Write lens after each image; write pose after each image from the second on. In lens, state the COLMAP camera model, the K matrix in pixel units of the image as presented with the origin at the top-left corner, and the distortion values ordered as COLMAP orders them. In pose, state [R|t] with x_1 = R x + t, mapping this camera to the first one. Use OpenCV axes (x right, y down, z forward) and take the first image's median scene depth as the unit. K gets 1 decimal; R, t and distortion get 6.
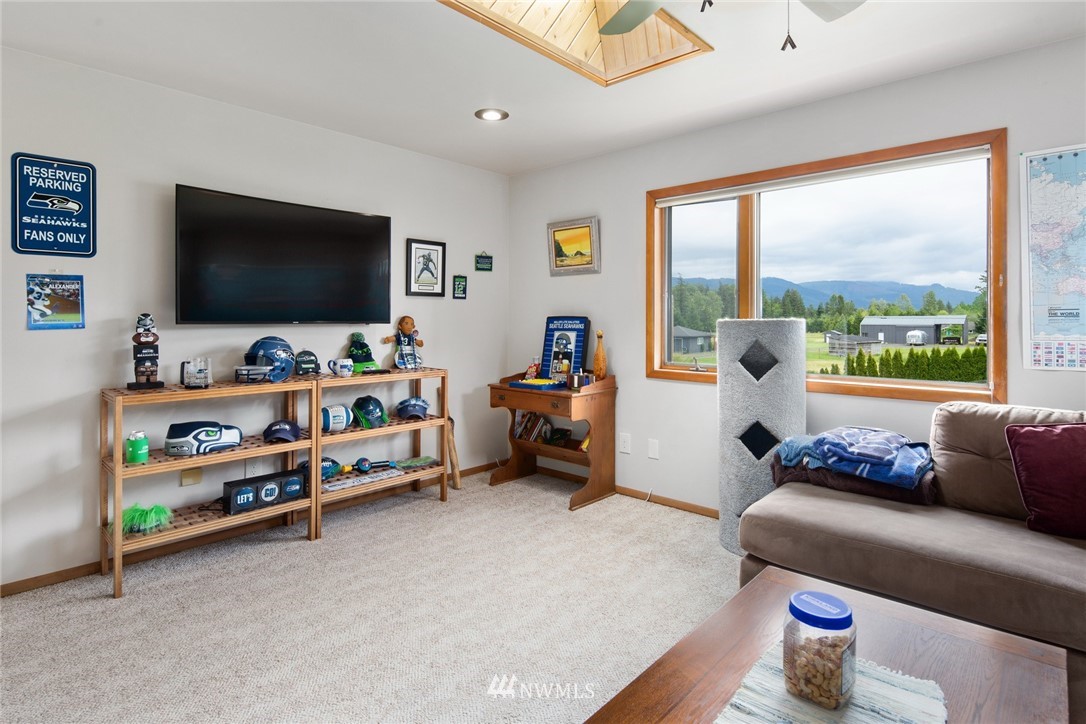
lens RADIAL K [[557.9, 0, 542.5], [0, 557.9, 318.7], [0, 0, 1]] dist [-0.004038, -0.000934]
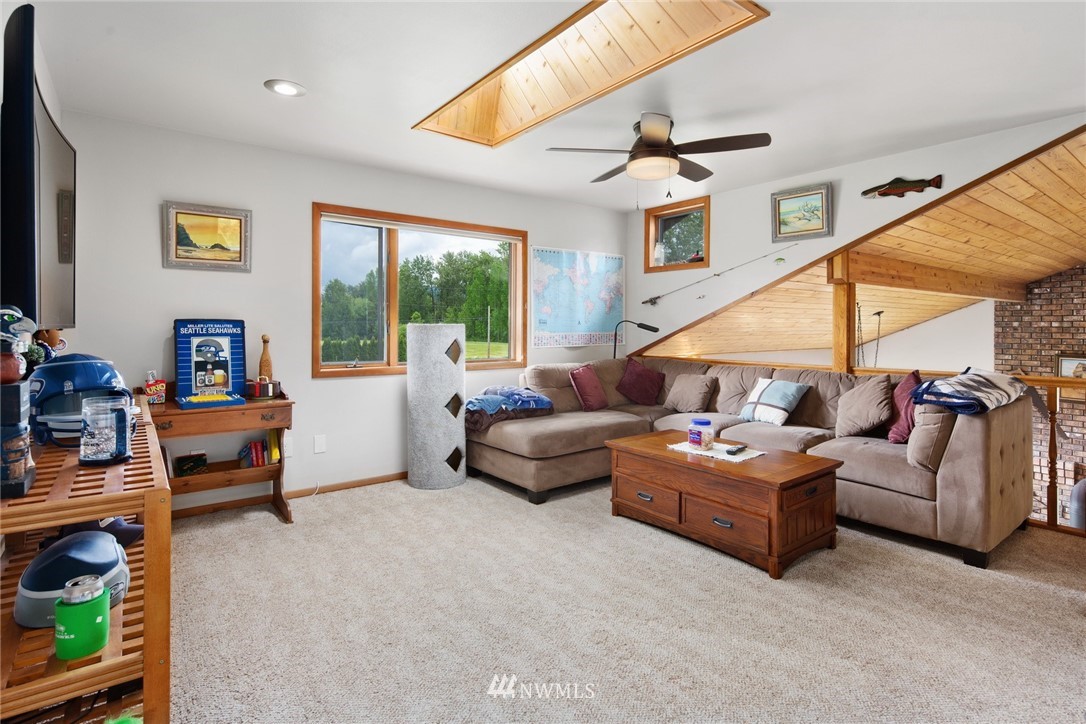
lens RADIAL K [[536.3, 0, 542.0], [0, 536.3, 325.9], [0, 0, 1]] dist [0.000690, 0.000121]
pose [[0.173033, -0.000804, 0.984916, -0.742950], [-0.006232, 0.999979, 0.001912, 0.001524], [-0.984896, -0.006469, 0.173024, 0.400017]]
